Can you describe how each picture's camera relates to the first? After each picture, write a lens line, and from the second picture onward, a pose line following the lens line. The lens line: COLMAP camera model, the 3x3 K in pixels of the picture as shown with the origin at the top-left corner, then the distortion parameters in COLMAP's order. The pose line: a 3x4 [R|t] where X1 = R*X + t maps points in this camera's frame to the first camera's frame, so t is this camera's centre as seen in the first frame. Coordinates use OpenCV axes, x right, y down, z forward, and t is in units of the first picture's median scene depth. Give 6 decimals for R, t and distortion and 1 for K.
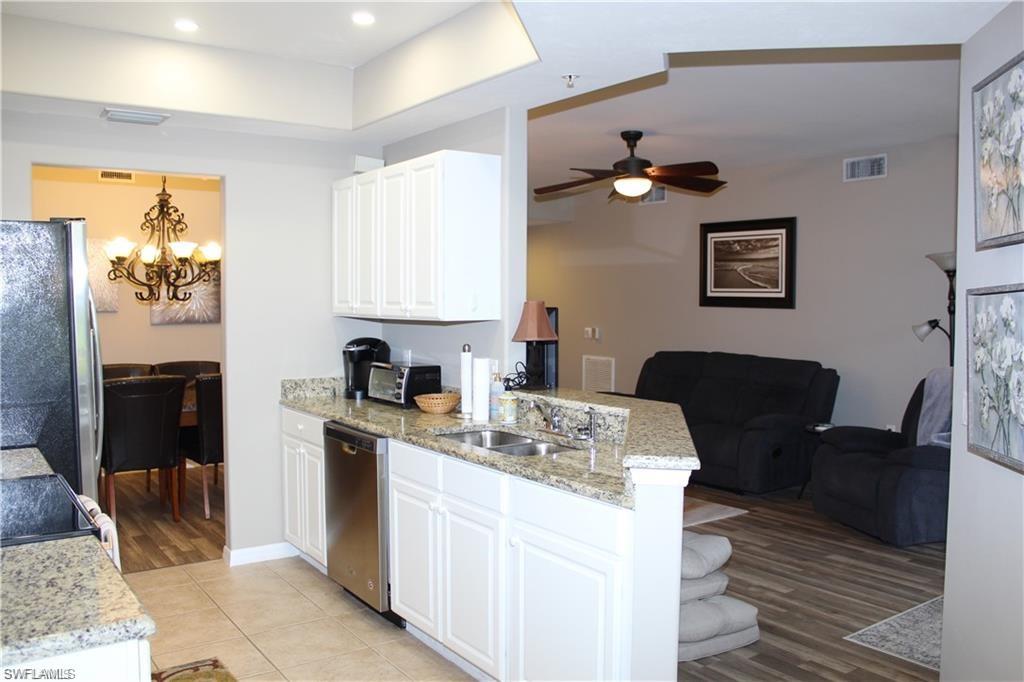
lens RADIAL K [[853.2, 0, 512.0], [0, 853.2, 341.0], [0, 0, 1]] dist [-0.159672, 0.148500]
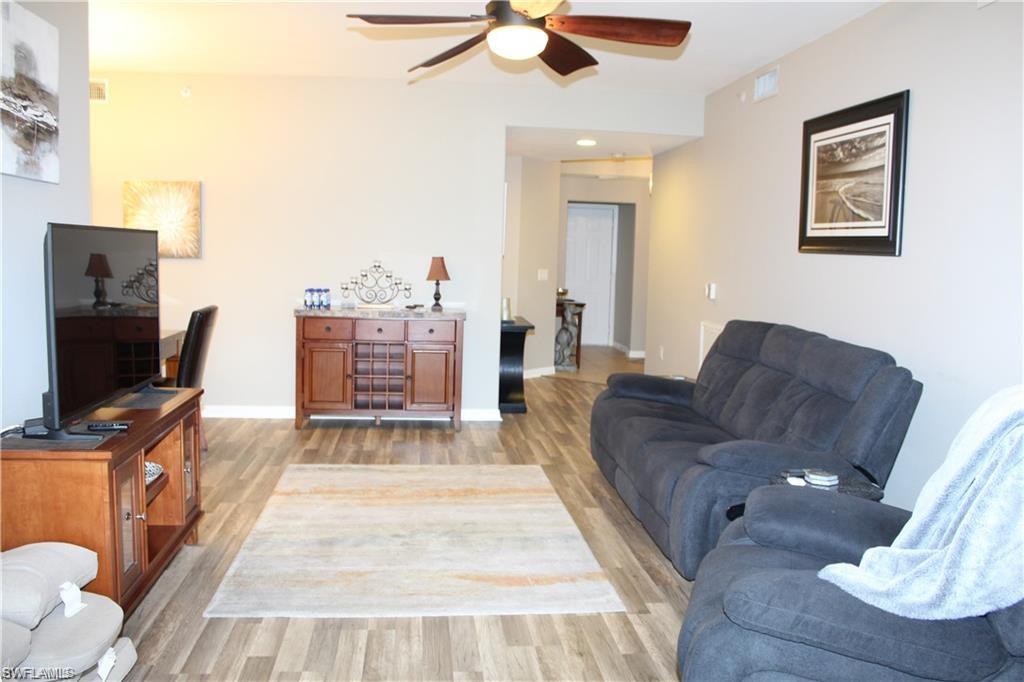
lens RADIAL K [[853.2, 0, 512.0], [0, 853.2, 341.0], [0, 0, 1]] dist [-0.159672, 0.148500]
pose [[0.876554, 0.071559, -0.475953, 0.411926], [-0.048742, 0.997000, 0.060129, -0.003013], [0.478828, -0.029508, 0.877413, 0.426713]]
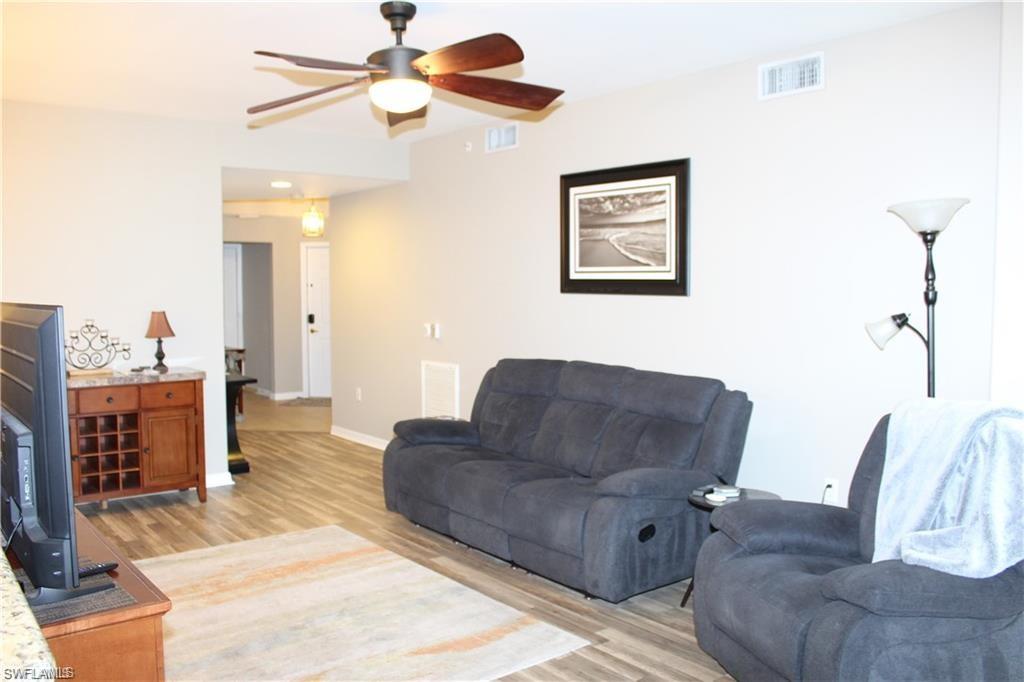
lens RADIAL K [[853.2, 0, 512.0], [0, 853.2, 341.0], [0, 0, 1]] dist [-0.159672, 0.148500]
pose [[0.998287, -0.010220, 0.057609, 0.172603], [0.009324, 0.999832, 0.015793, -0.016421], [-0.057761, -0.015229, 0.998214, 0.370520]]
